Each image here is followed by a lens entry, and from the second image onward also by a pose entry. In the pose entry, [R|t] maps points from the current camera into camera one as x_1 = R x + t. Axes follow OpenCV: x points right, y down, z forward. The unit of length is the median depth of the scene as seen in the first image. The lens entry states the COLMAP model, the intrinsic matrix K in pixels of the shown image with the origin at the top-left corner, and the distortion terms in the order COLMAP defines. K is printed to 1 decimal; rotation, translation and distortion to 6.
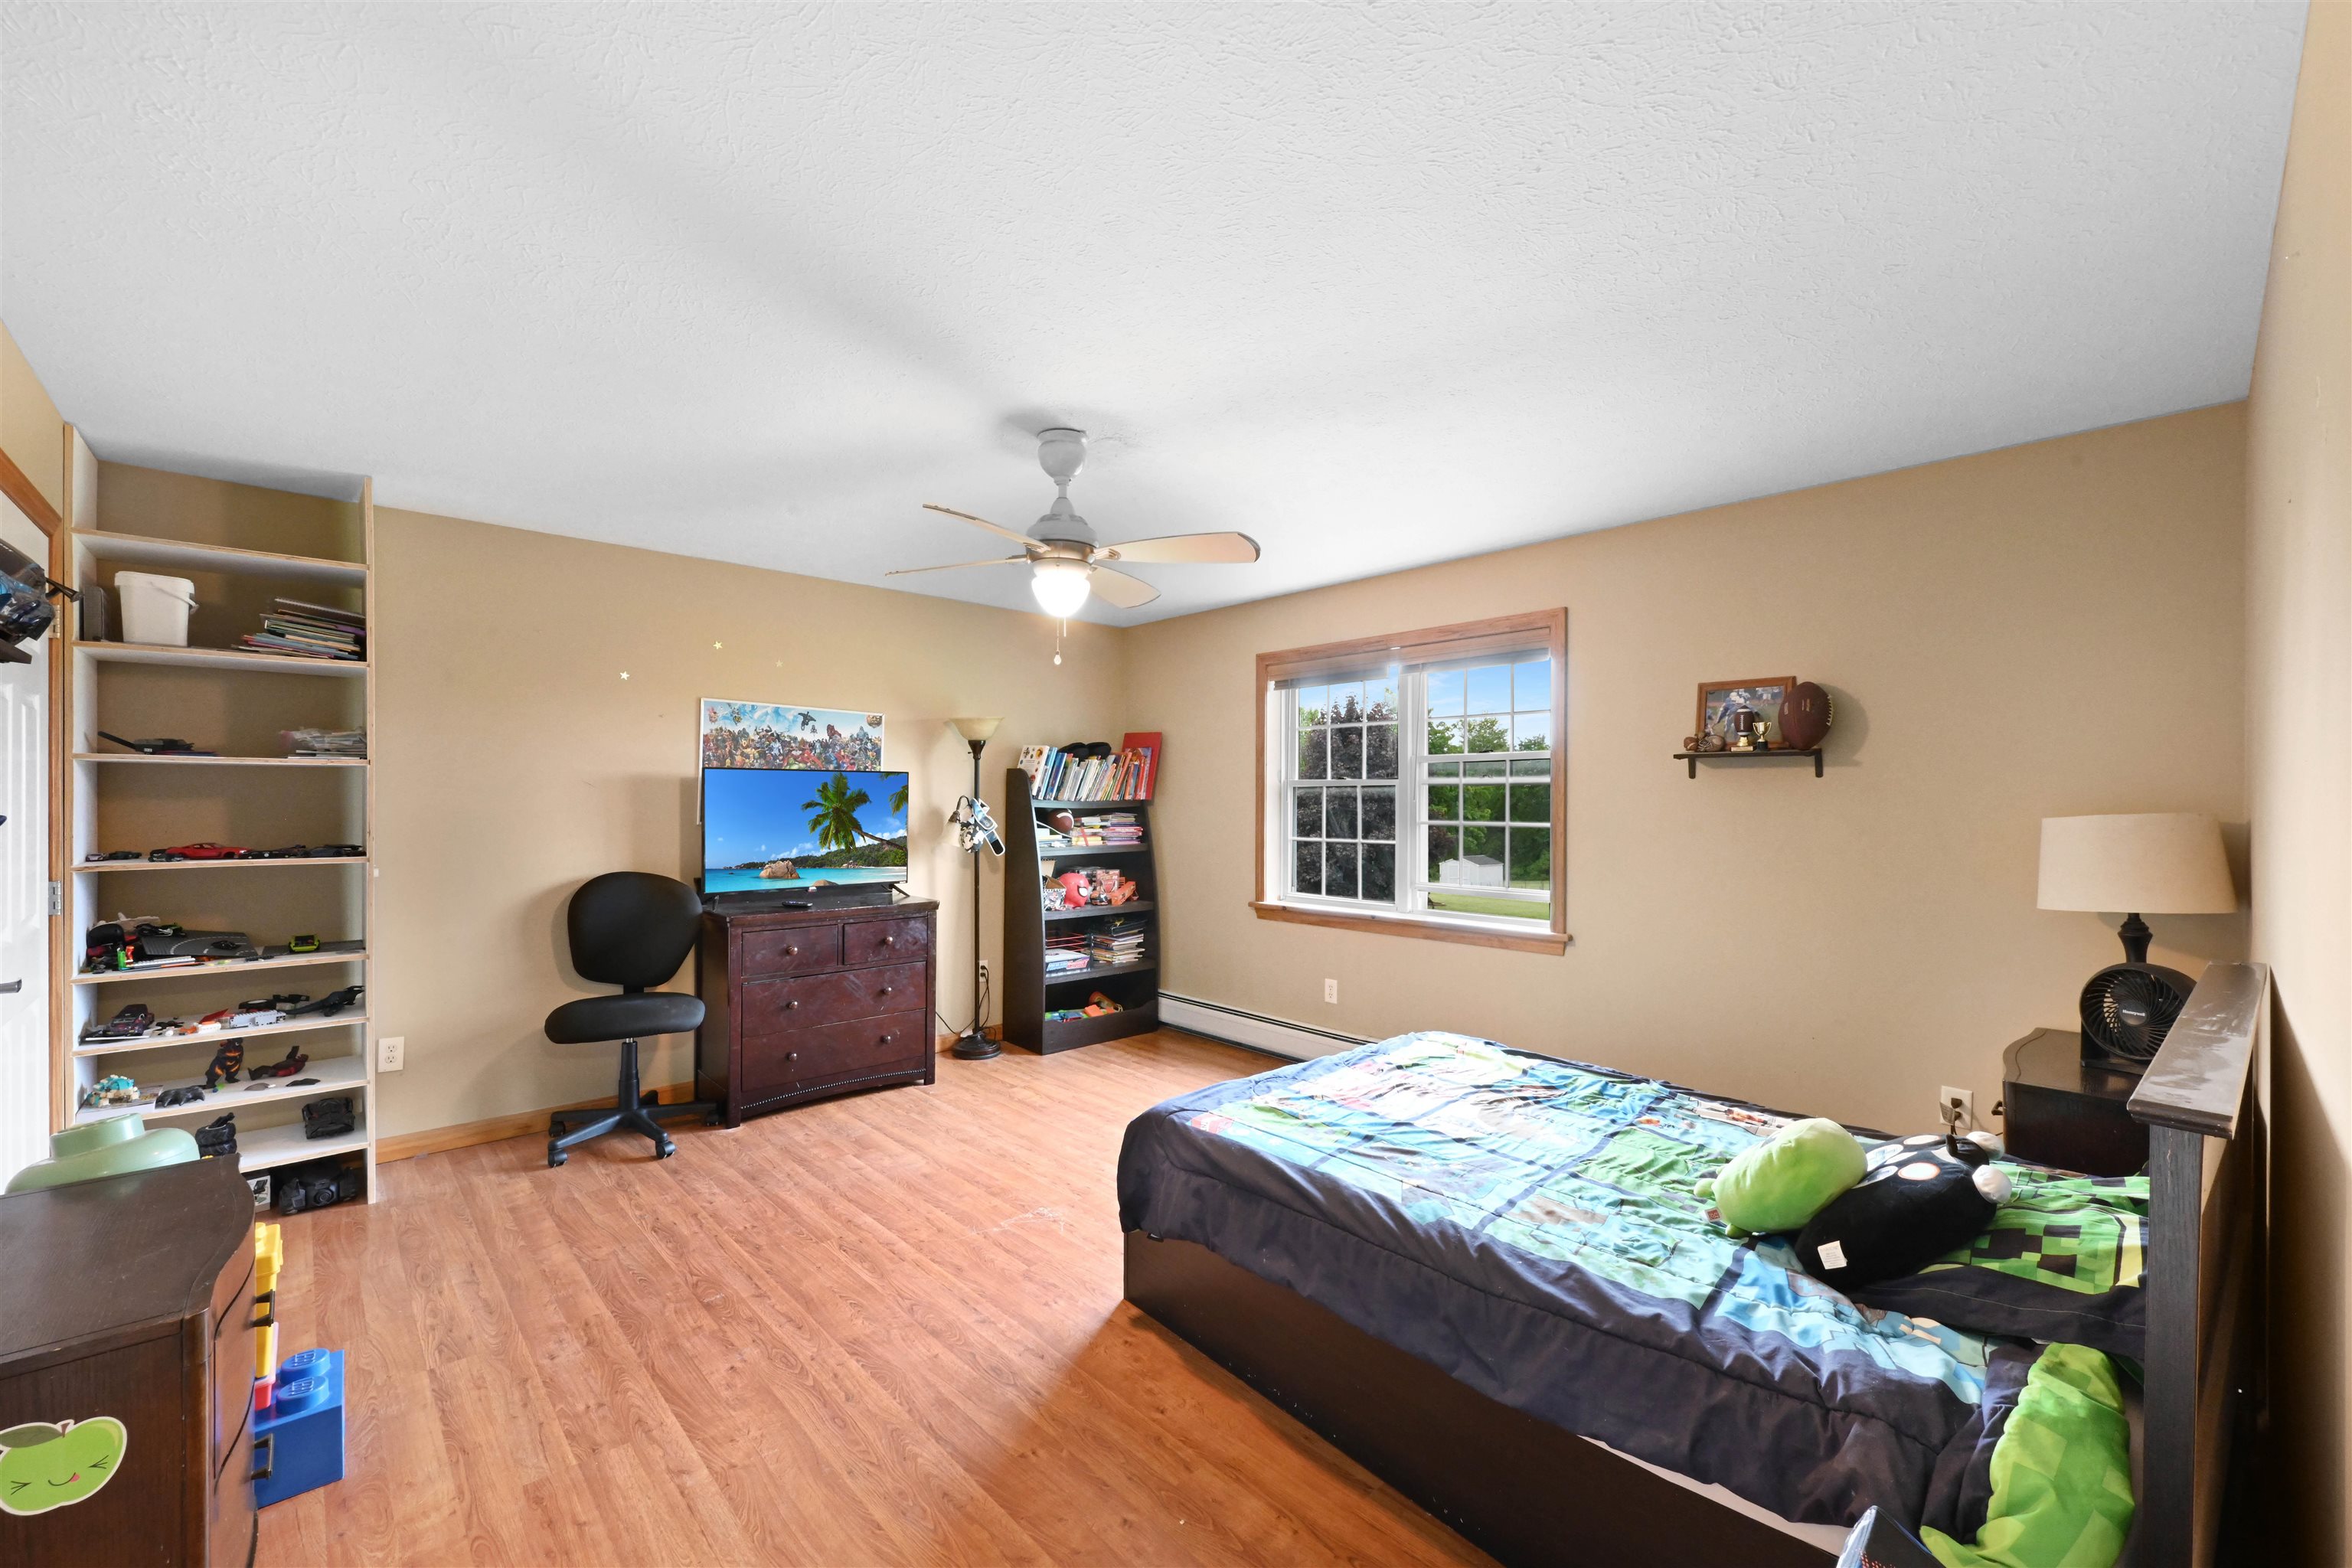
lens RADIAL K [[950.7, 0, 1181.0], [0, 950.7, 798.9], [0, 0, 1]] dist [-0.000945, -0.000279]
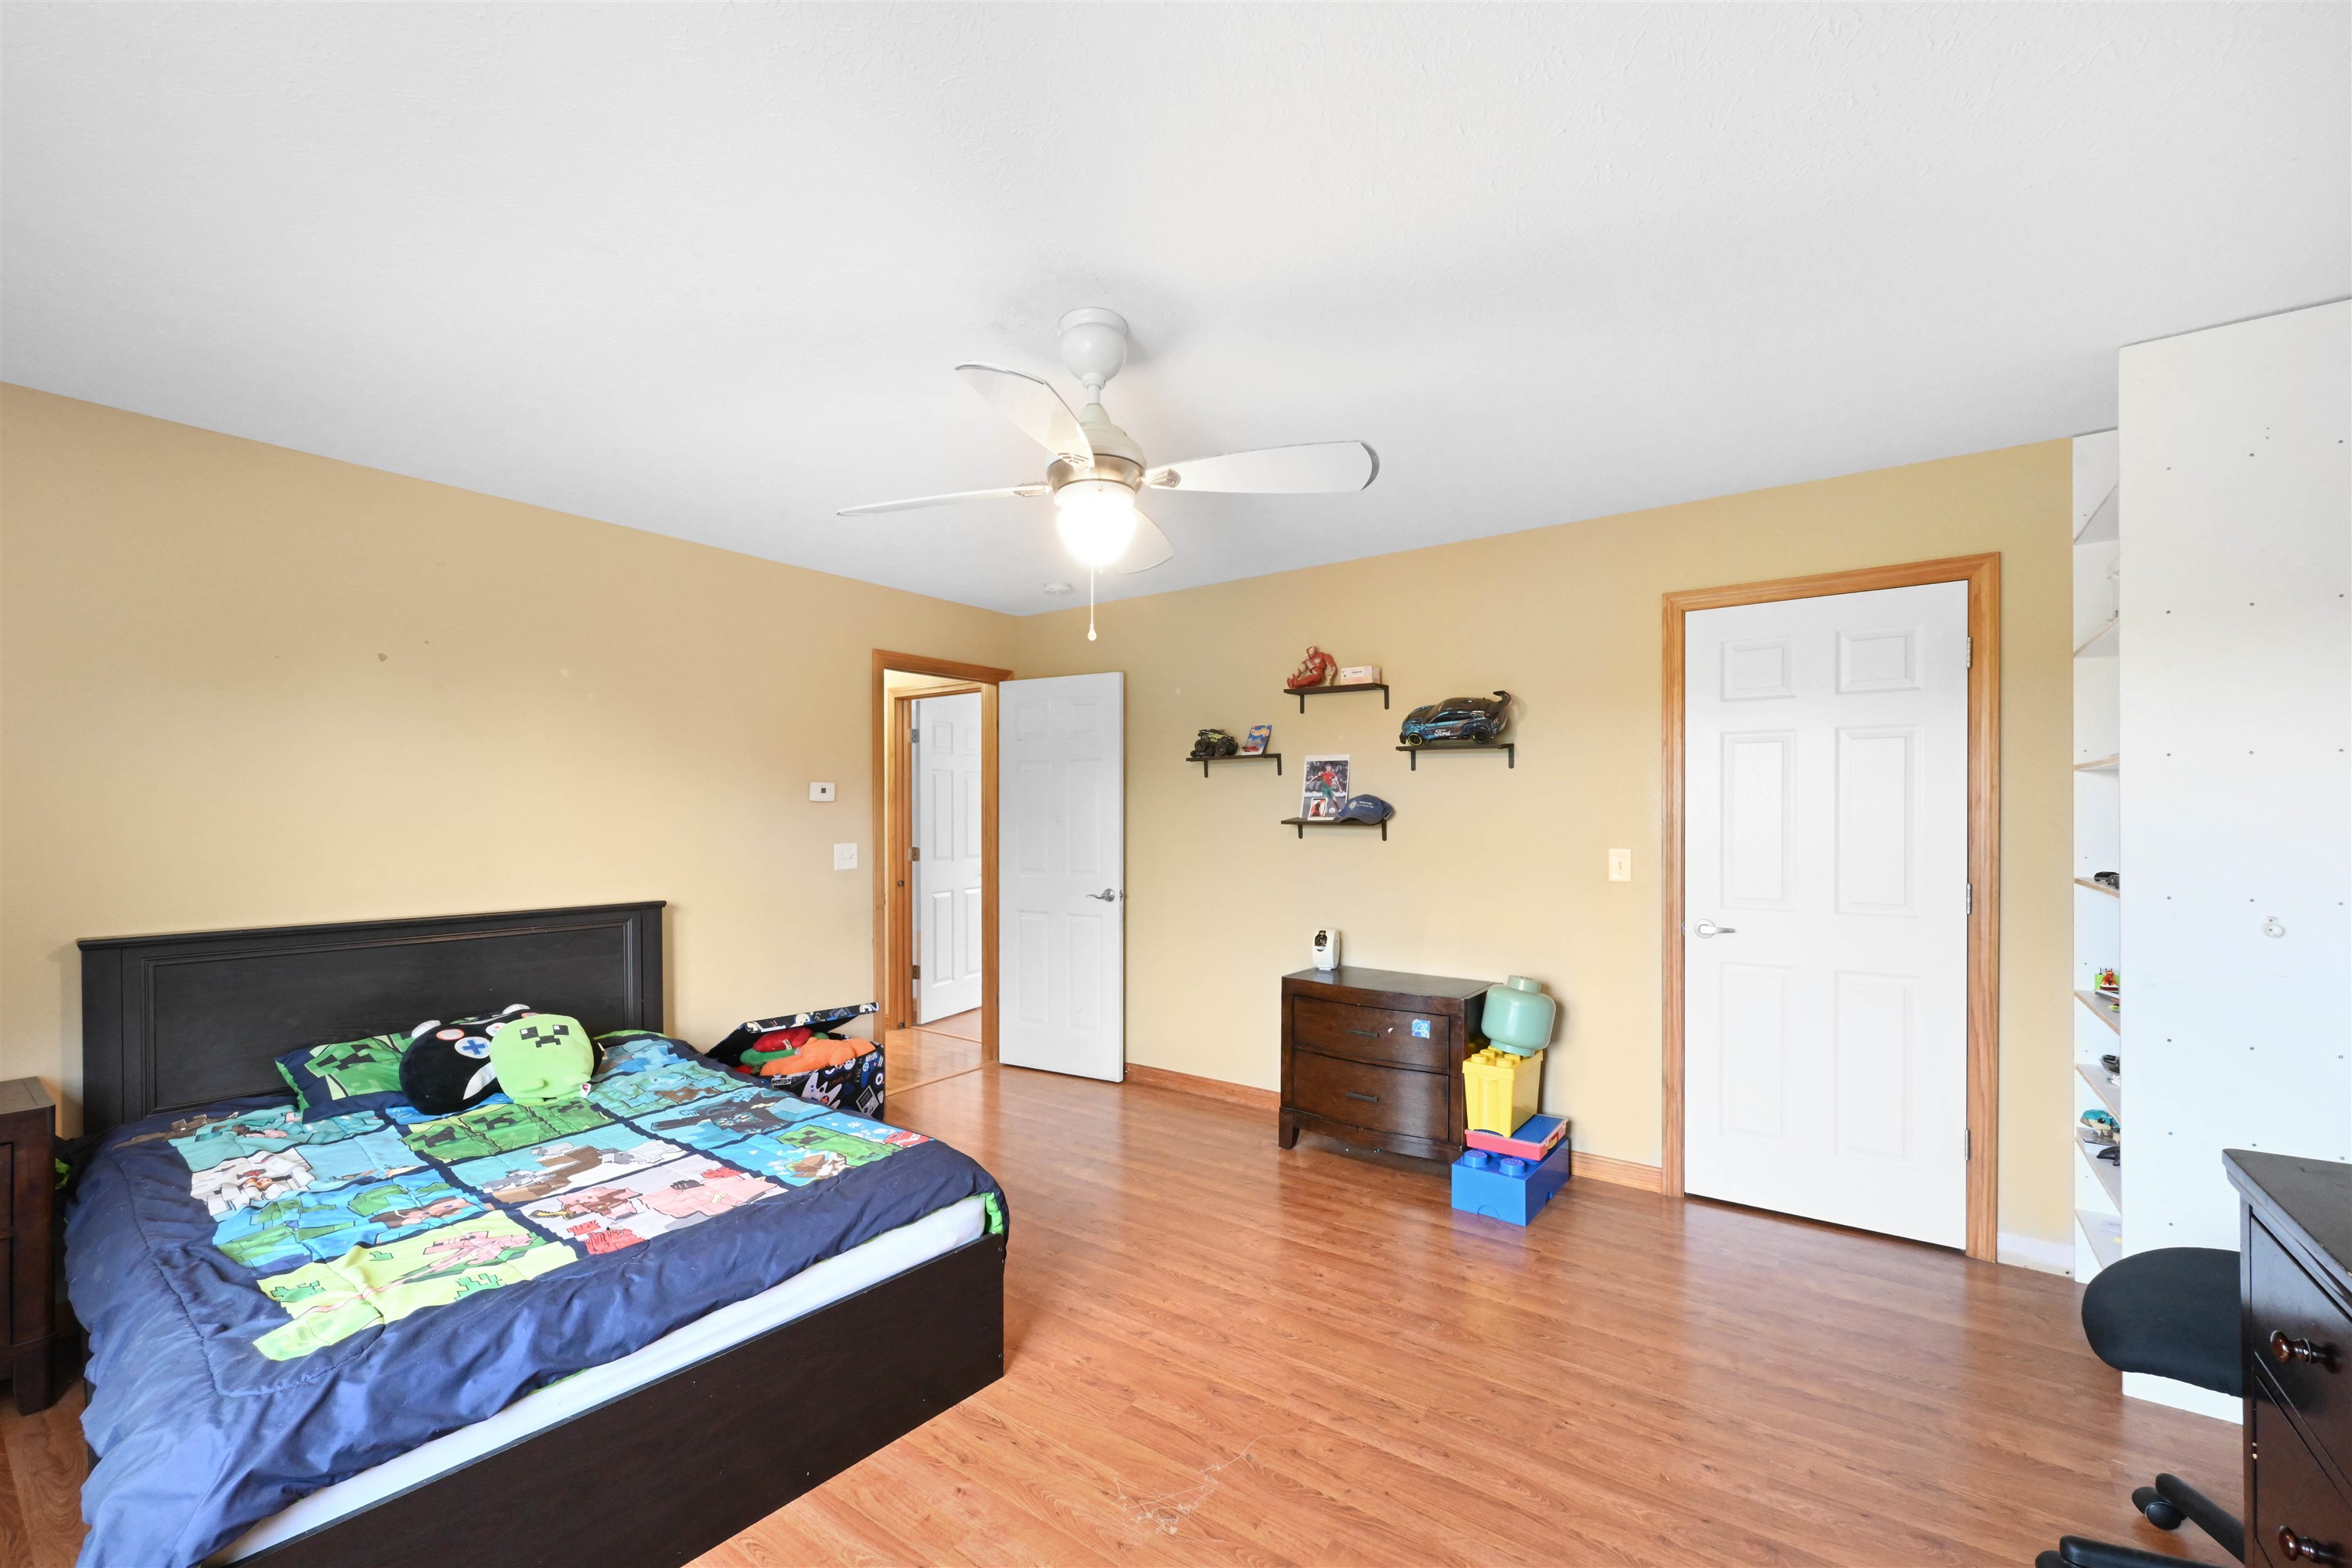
lens RADIAL K [[950.7, 0, 1191.2], [0, 950.7, 815.3], [0, 0, 1]] dist [-0.000945, -0.000279]
pose [[-0.978597, -0.001455, -0.205779, -0.039862], [-0.002173, 0.999992, 0.003262, -0.000208], [0.205772, 0.003640, -0.978593, 1.592318]]
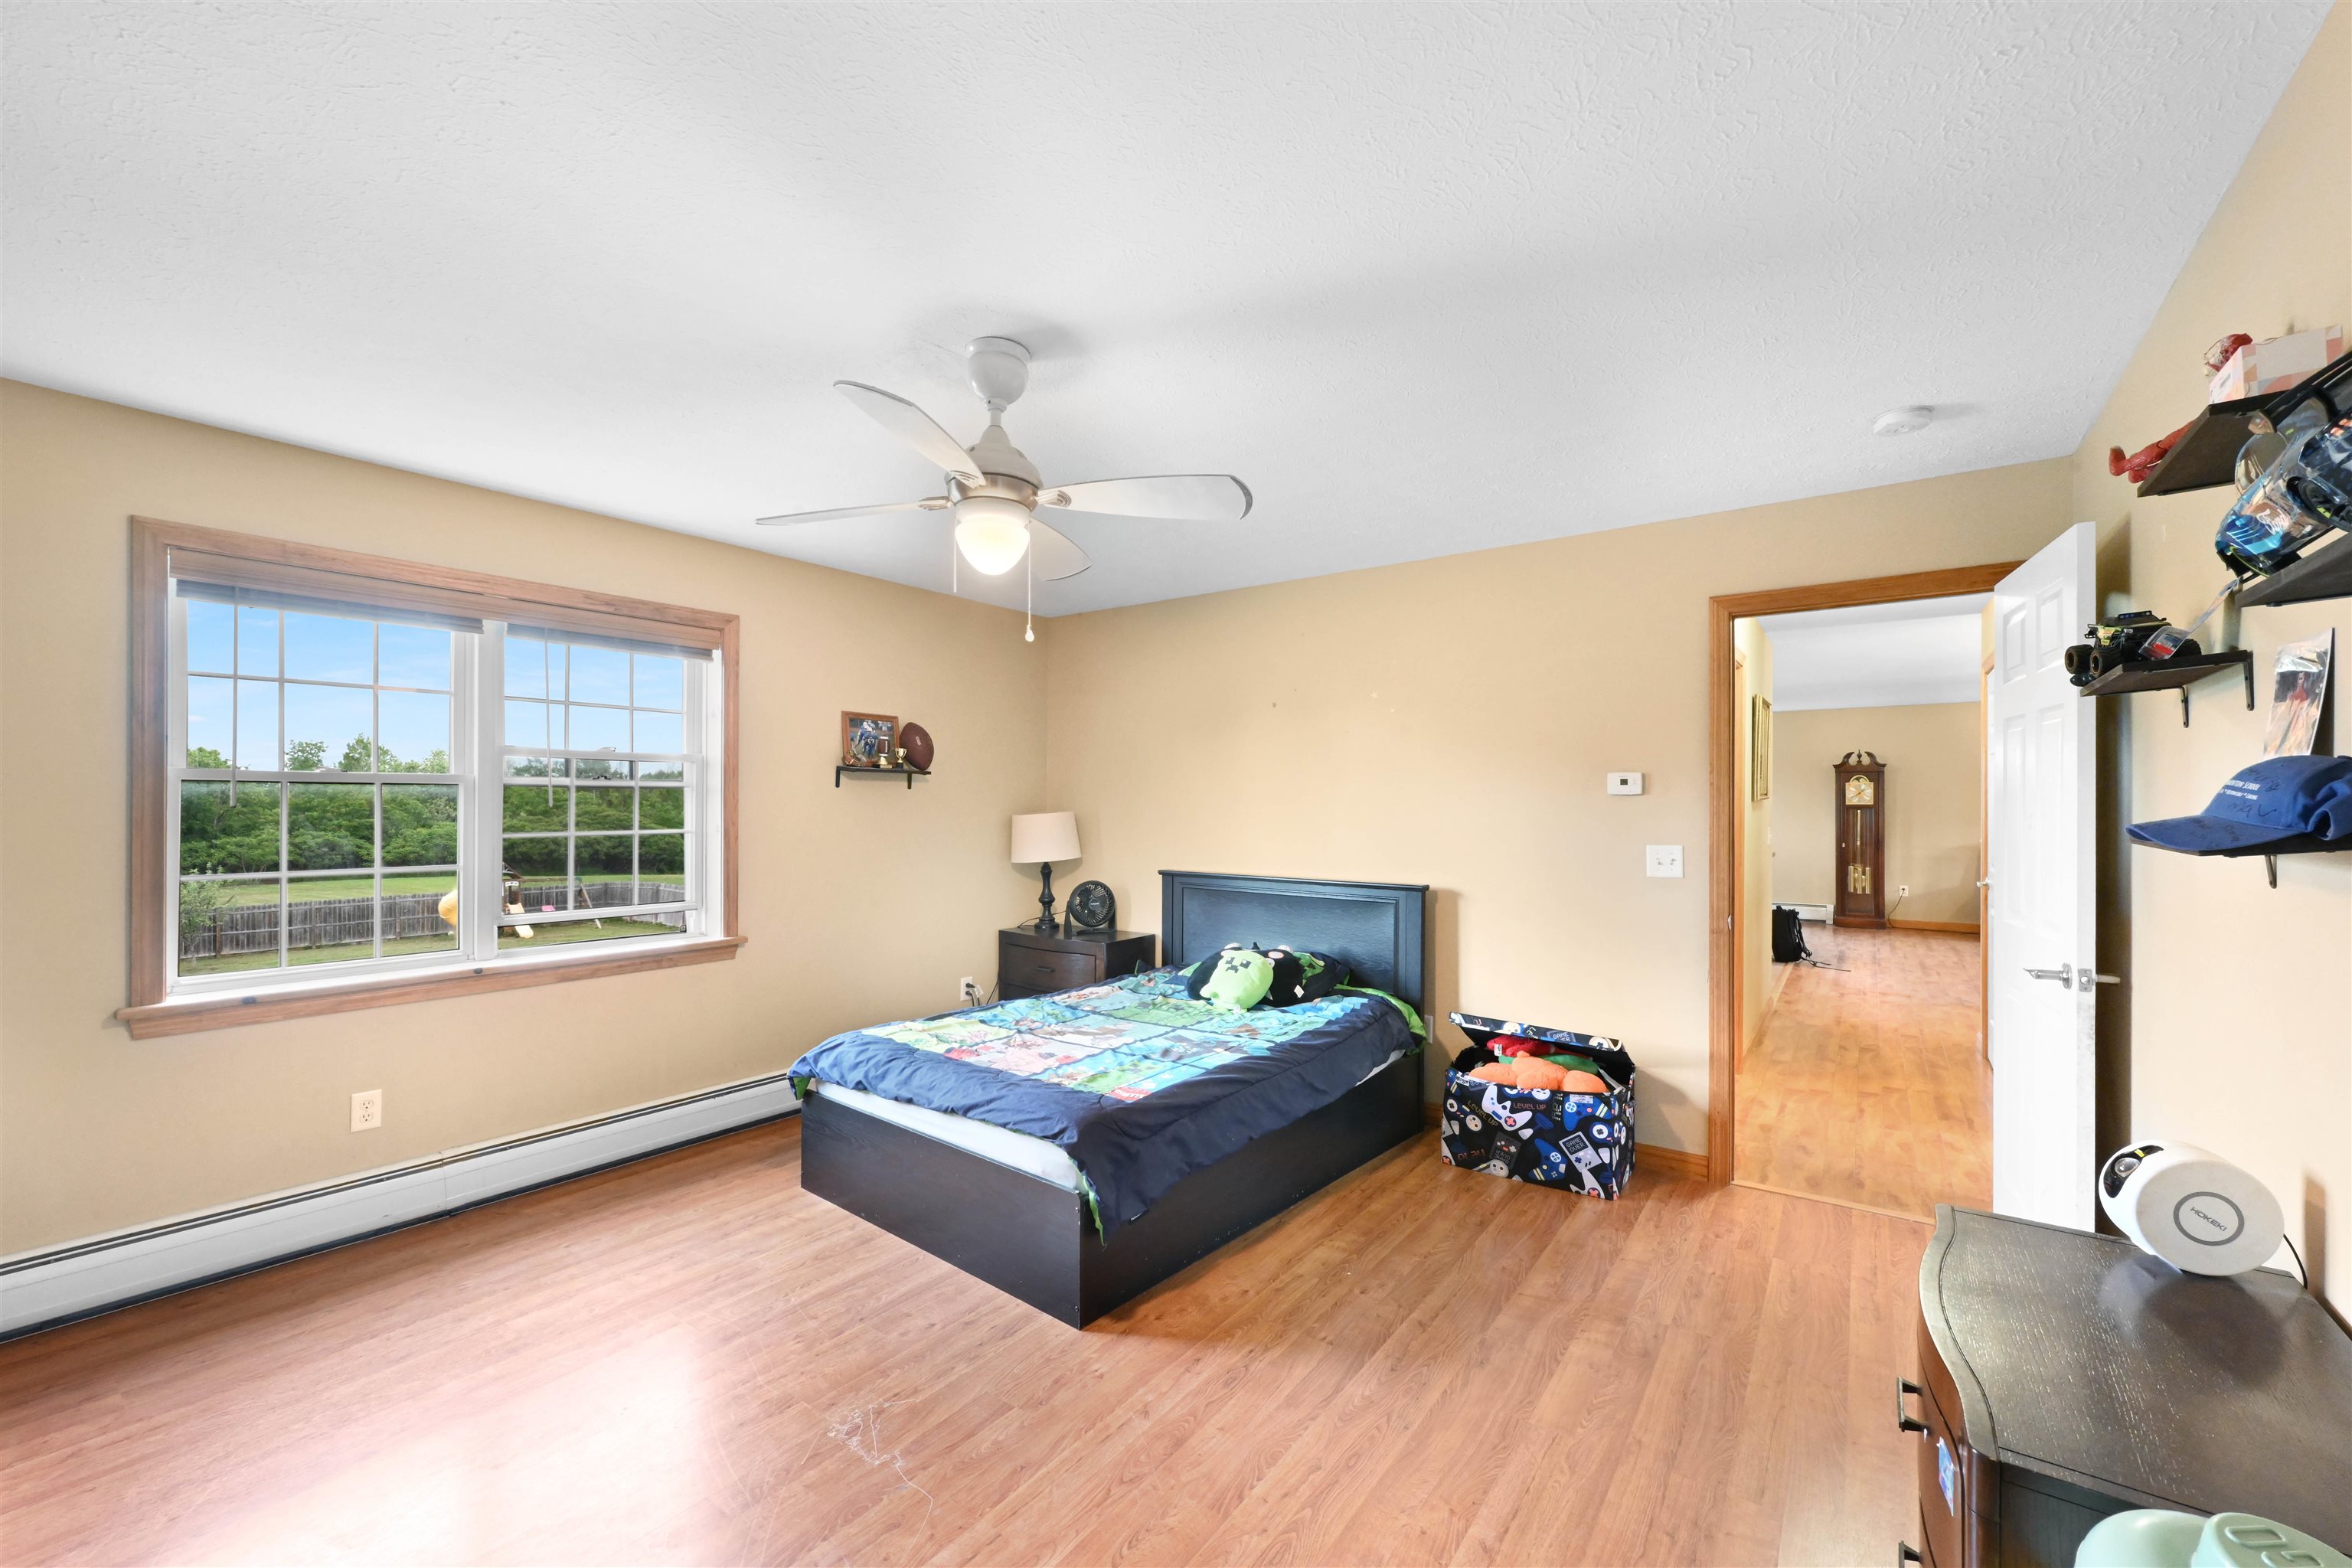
lens RADIAL K [[950.7, 0, 1167.1], [0, 950.7, 793.4], [0, 0, 1]] dist [-0.000945, -0.000279]
pose [[-0.185128, 0.009962, 0.982664, -0.851543], [-0.002446, 0.999941, -0.010598, -0.002068], [-0.982711, -0.004366, -0.185092, 0.914725]]
